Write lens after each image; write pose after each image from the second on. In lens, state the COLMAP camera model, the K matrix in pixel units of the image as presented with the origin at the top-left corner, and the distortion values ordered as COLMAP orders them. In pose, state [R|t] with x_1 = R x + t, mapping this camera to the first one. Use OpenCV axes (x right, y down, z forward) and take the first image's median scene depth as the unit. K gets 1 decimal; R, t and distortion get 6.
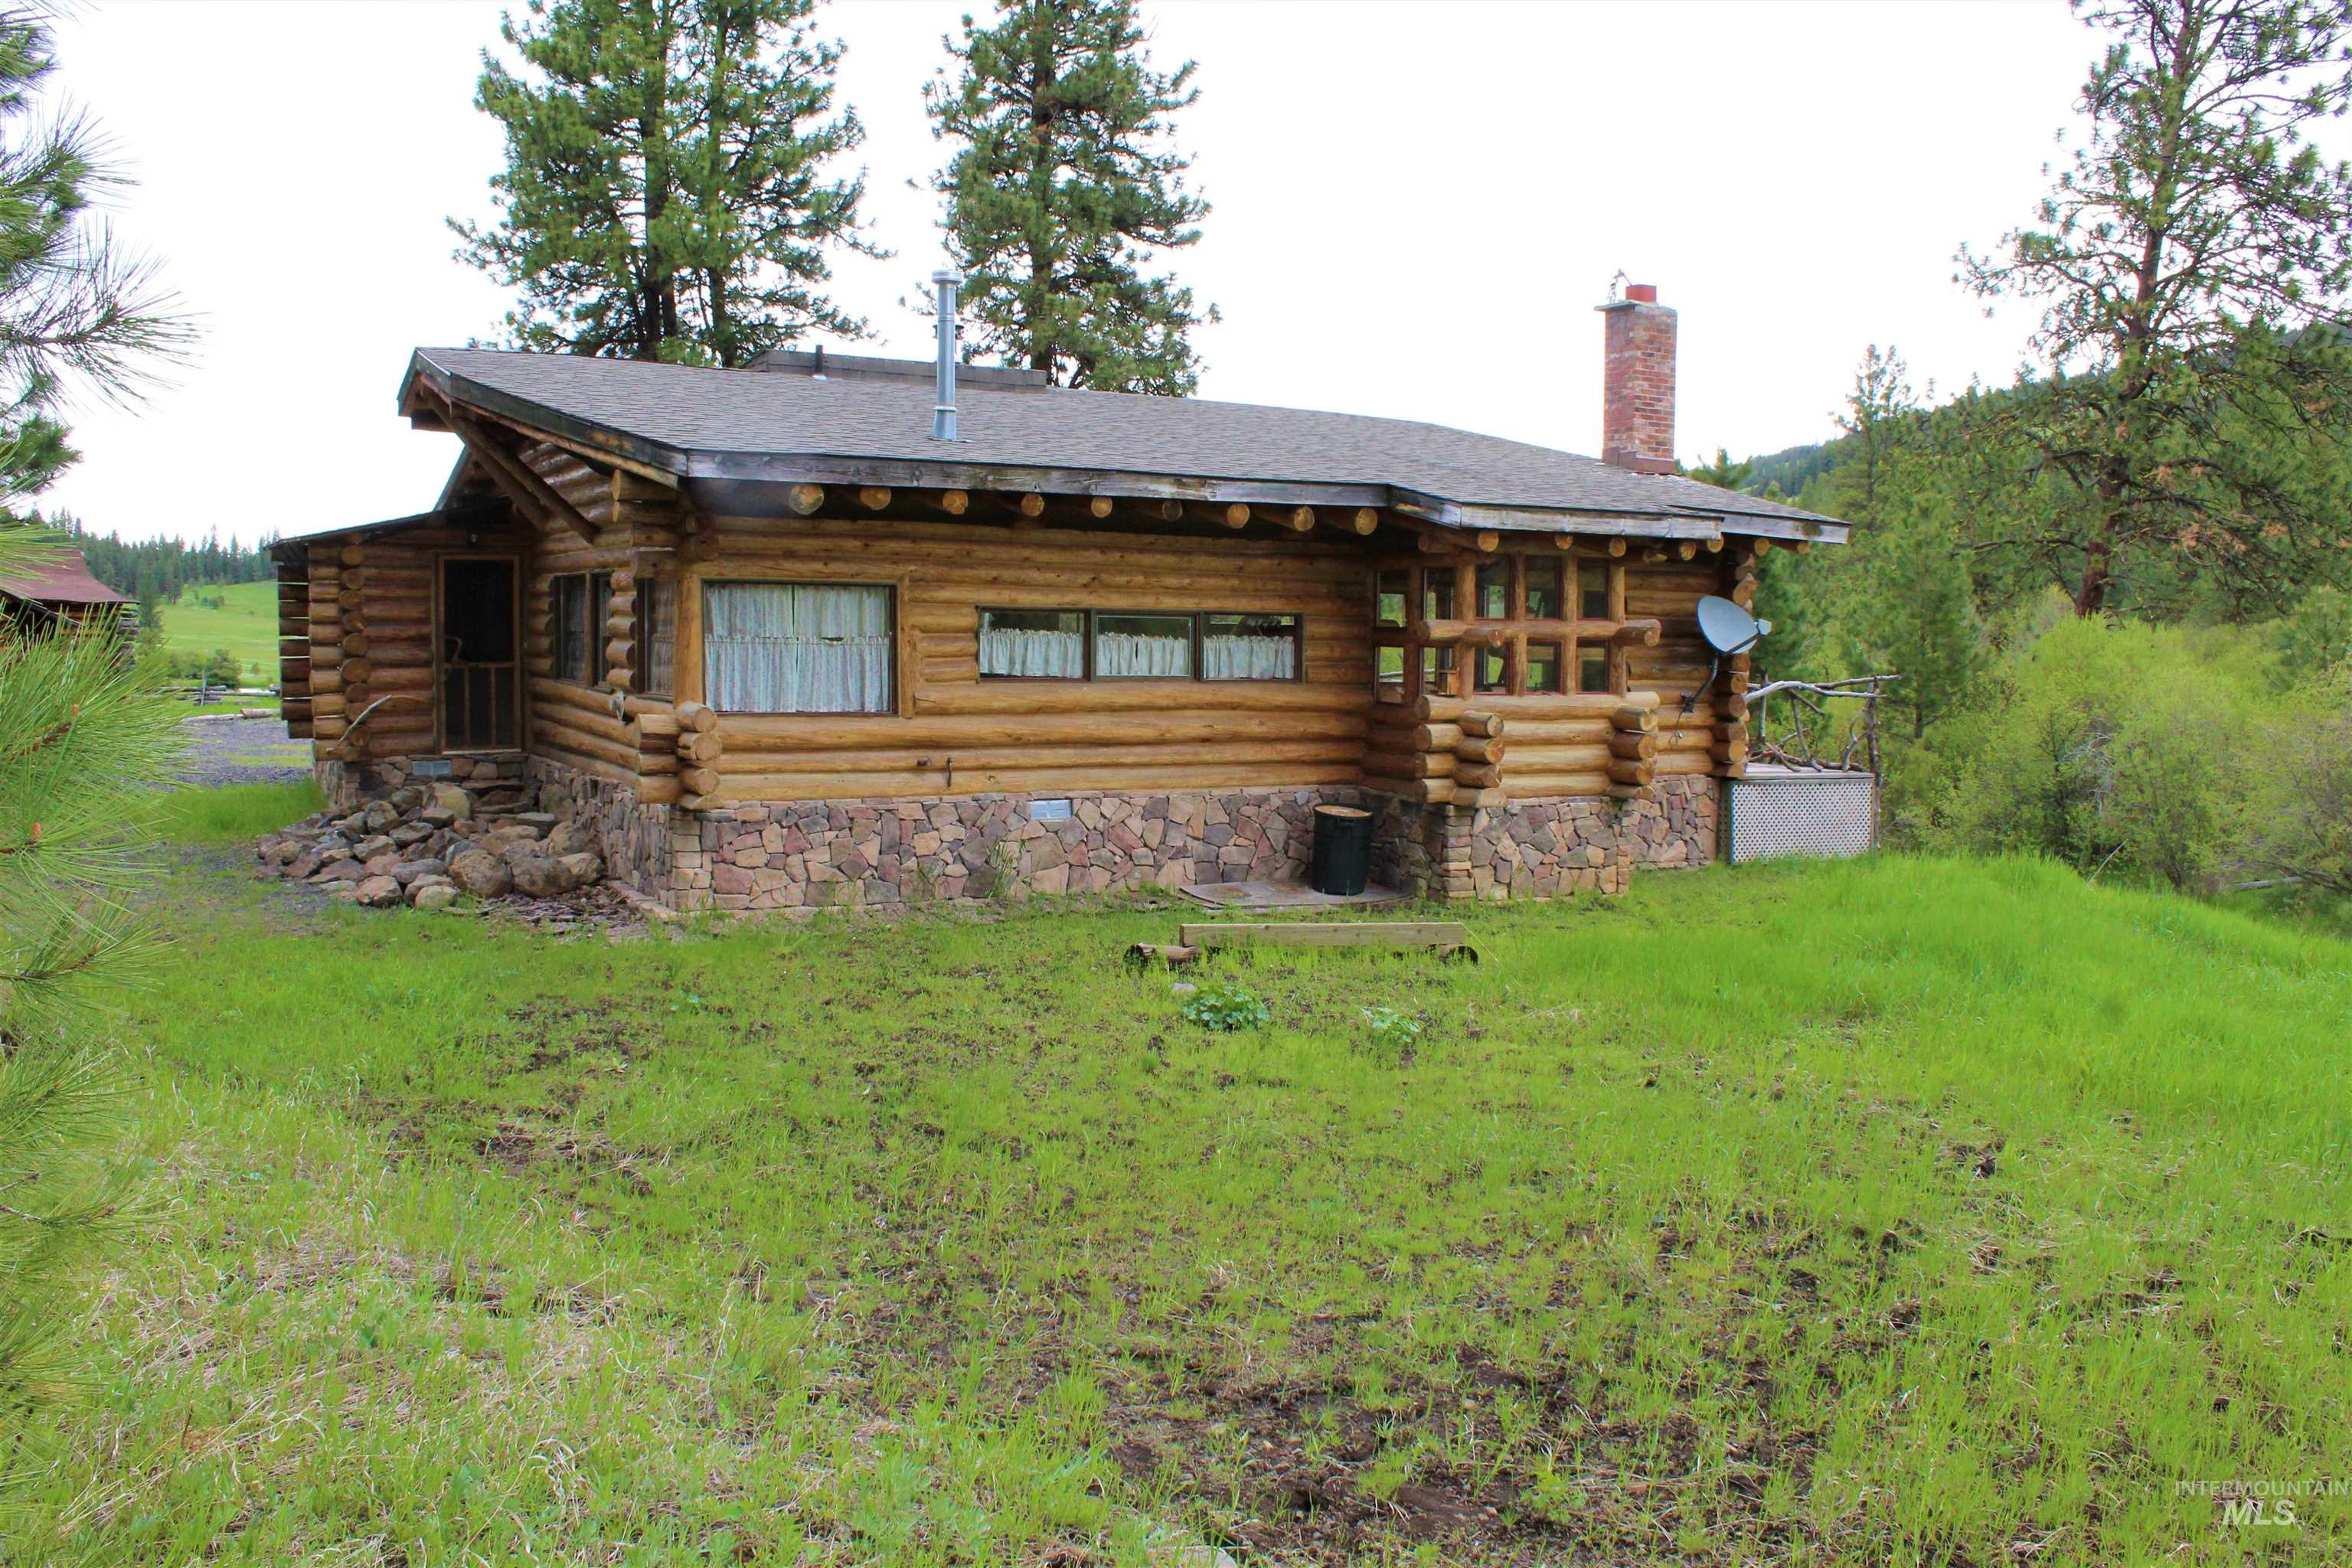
lens RADIAL K [[1961.9, 0, 1168.8], [0, 1961.9, 791.9], [0, 0, 1]] dist [-0.150999, 0.104050]
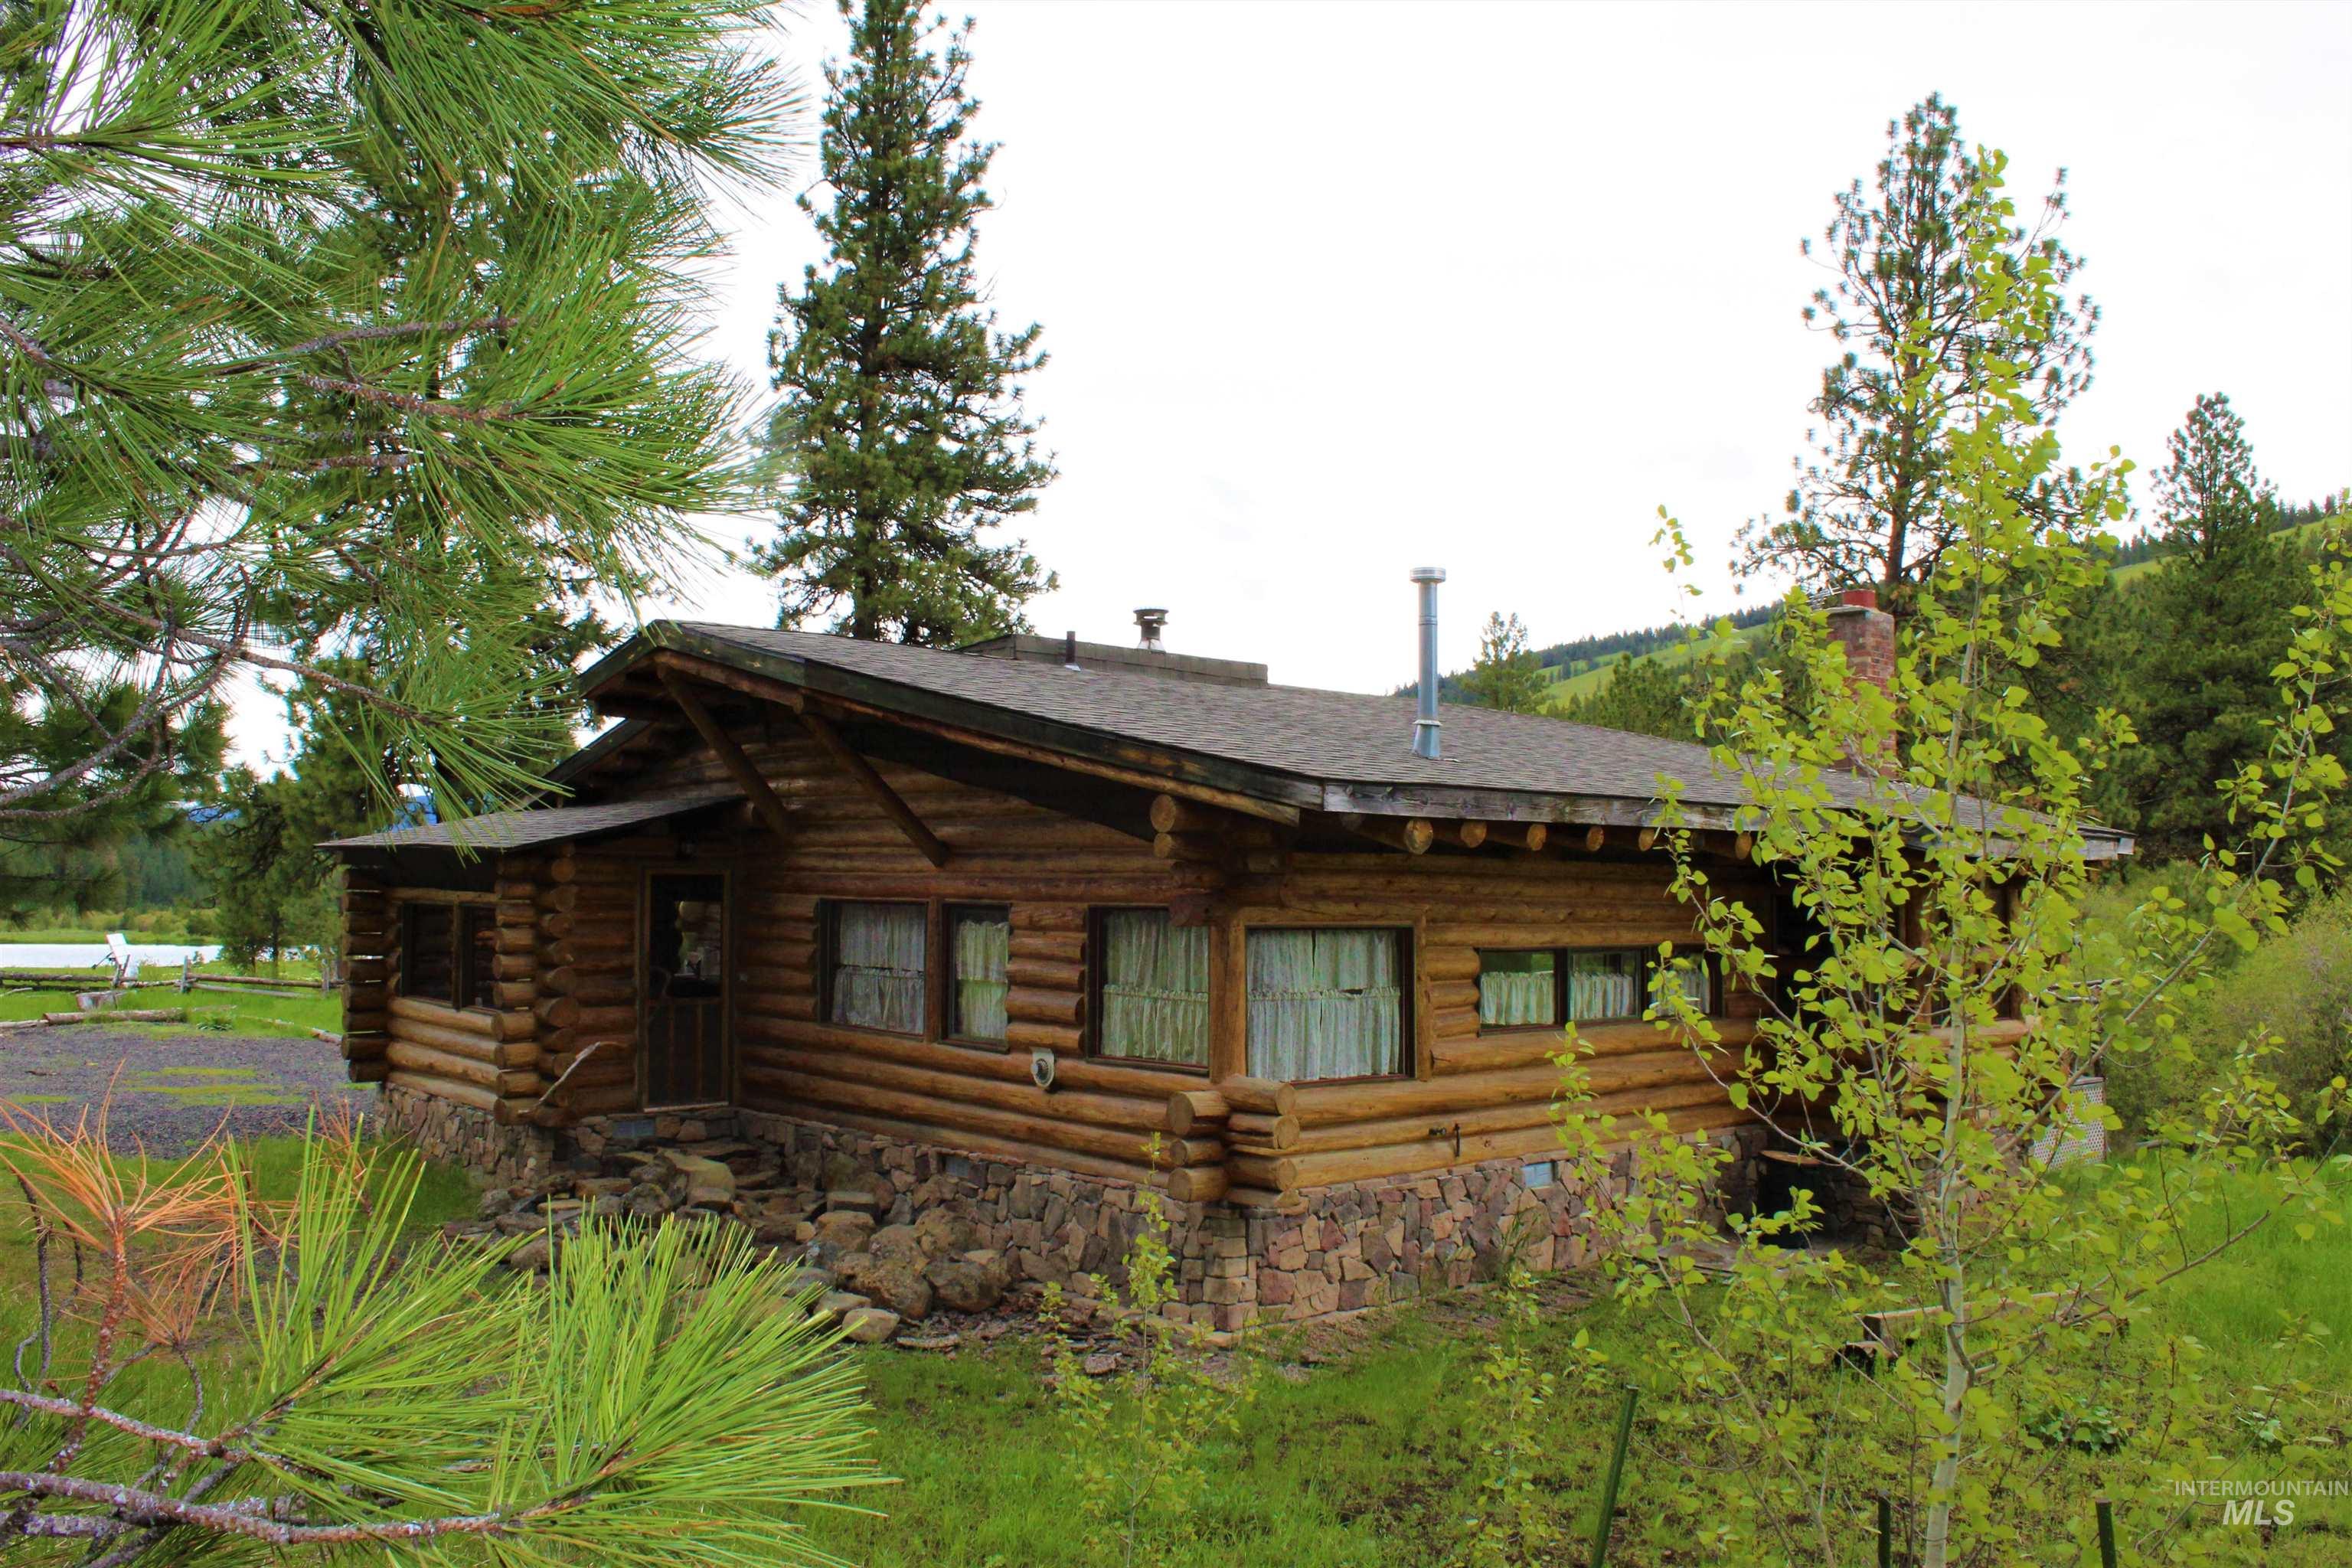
lens RADIAL K [[1961.9, 0, 1177.0], [0, 1961.9, 791.4], [0, 0, 1]] dist [-0.150999, 0.104050]
pose [[0.973443, 0.006651, 0.228832, -0.358546], [0.022589, 0.991909, -0.124922, -0.048489], [-0.227812, 0.126774, 0.965417, 0.146074]]
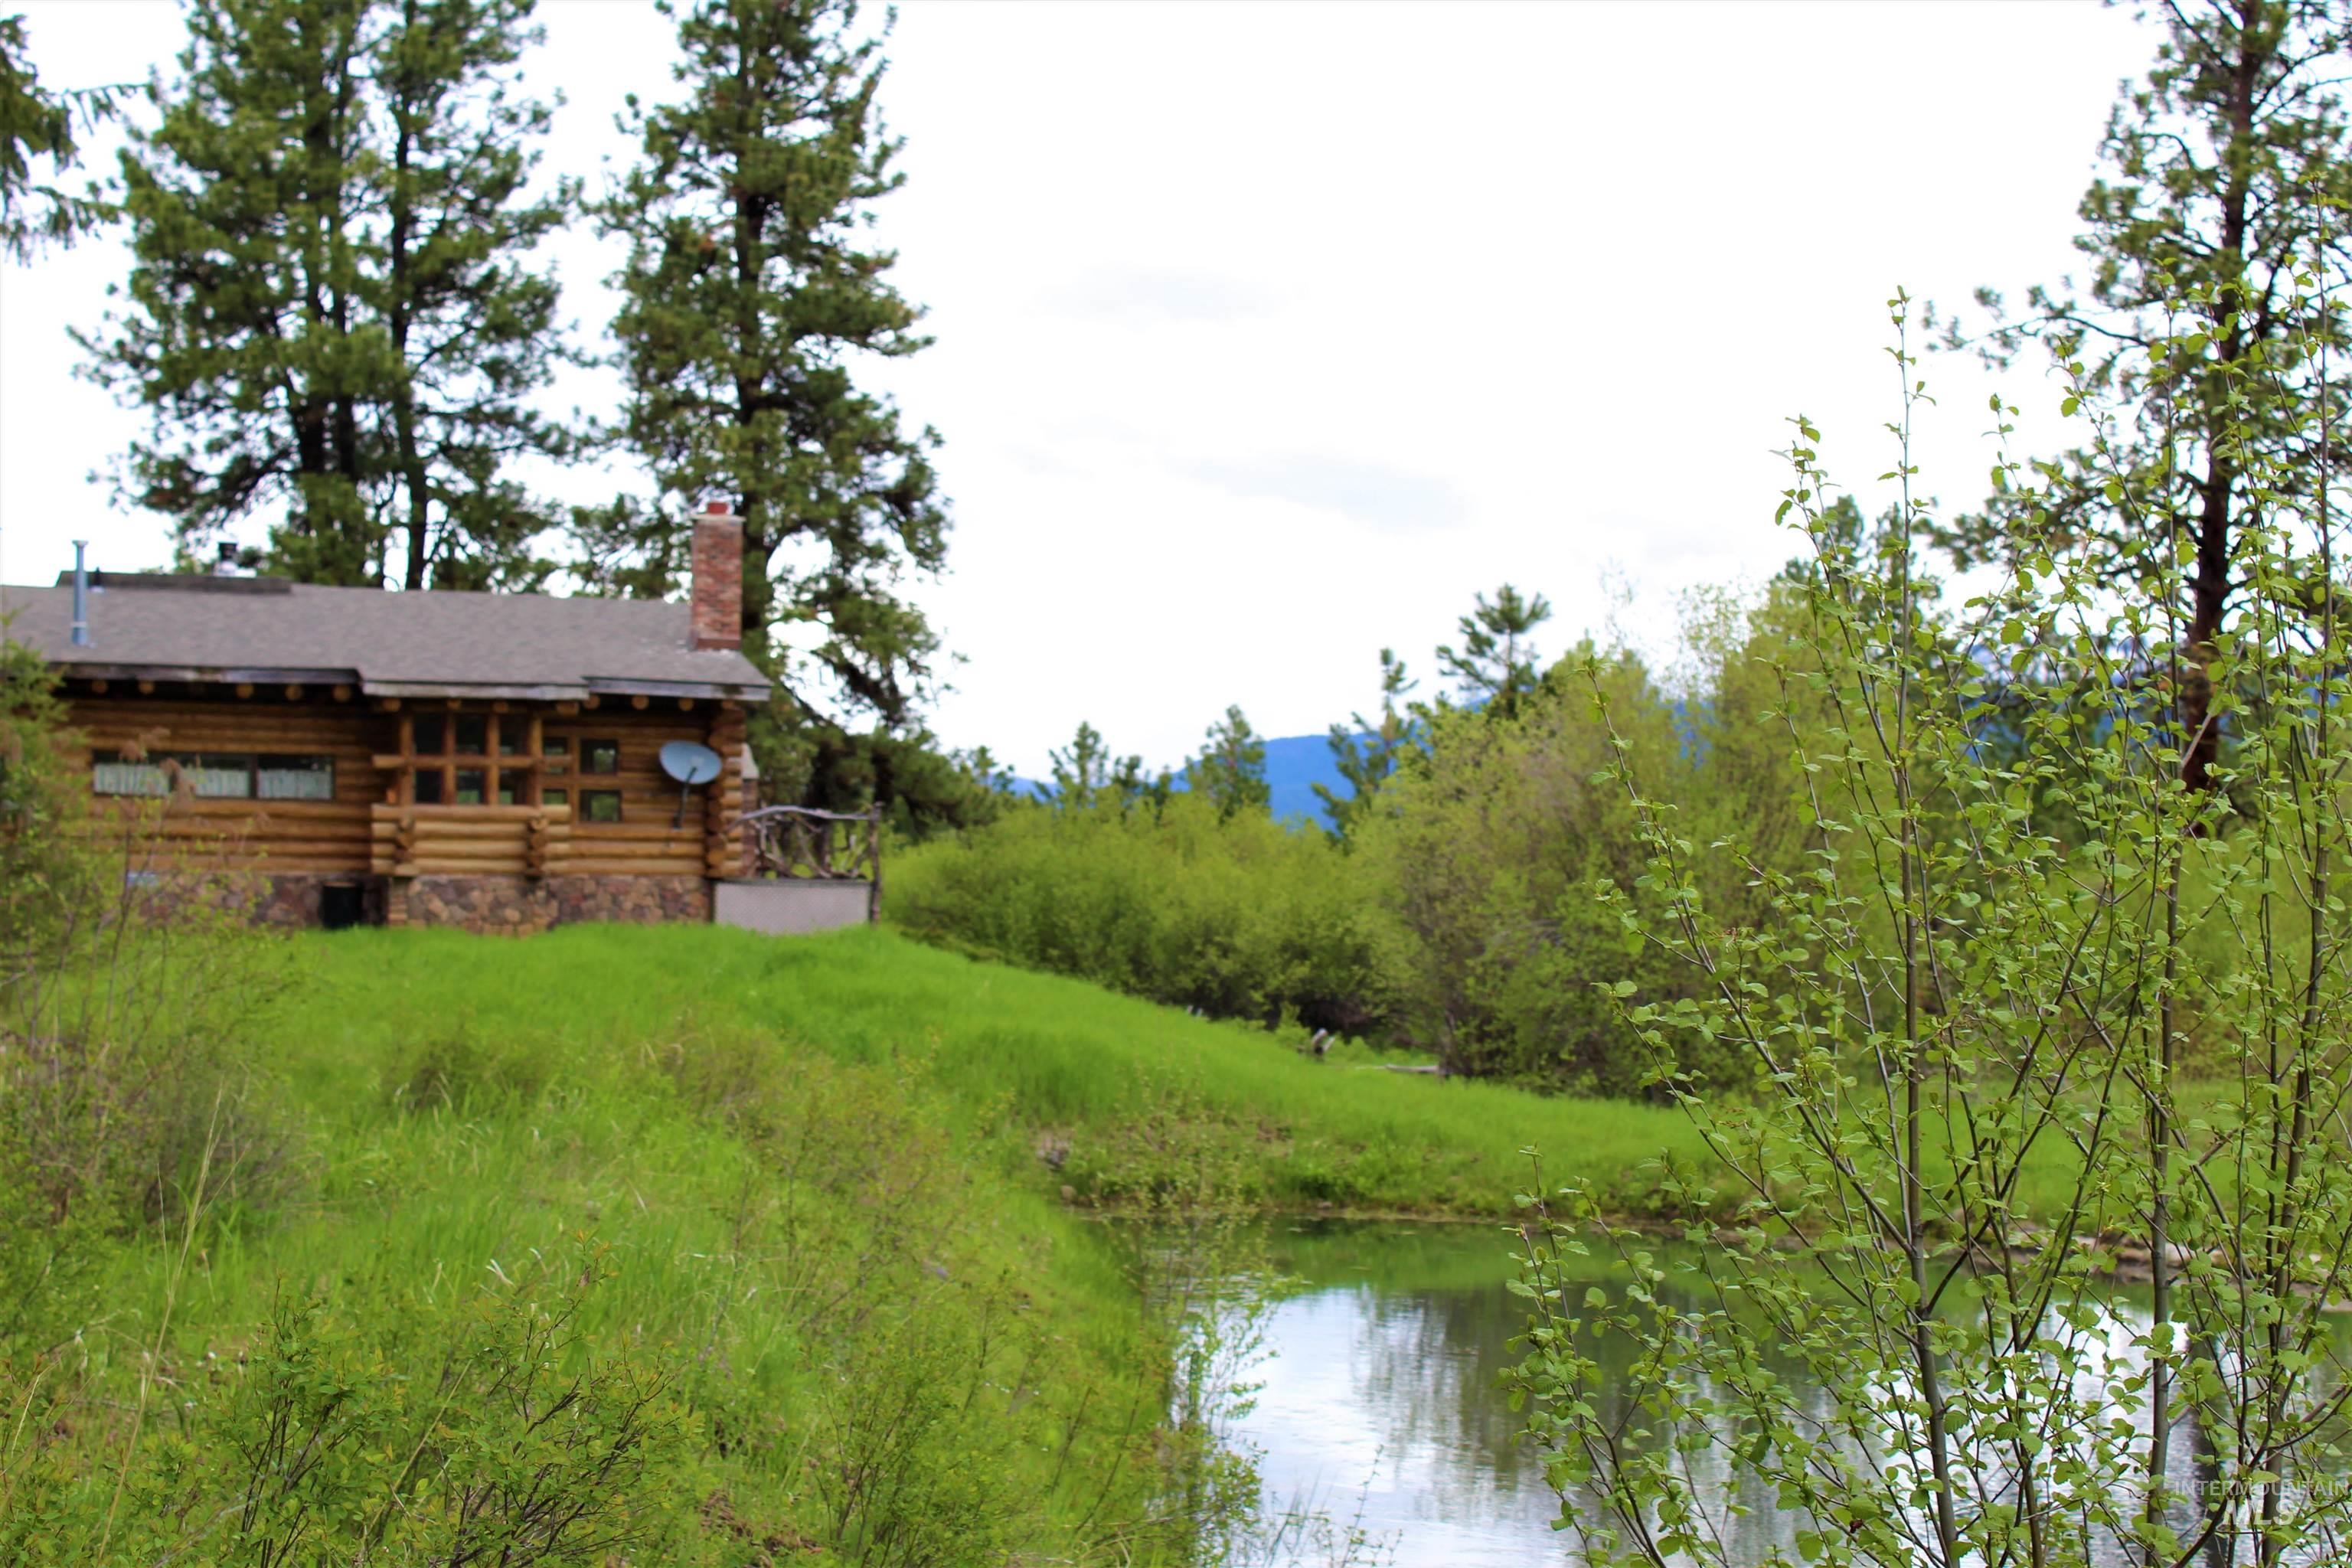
lens RADIAL K [[4171.7, 0, 1179.8], [0, 4171.7, 771.1], [0, 0, 1]] dist [0.122628, 0.000000]
pose [[0.981379, -0.008552, -0.191892, 1.189109], [-0.013459, 0.993491, -0.113110, 0.247675], [0.191611, 0.113586, 0.974876, -1.799285]]
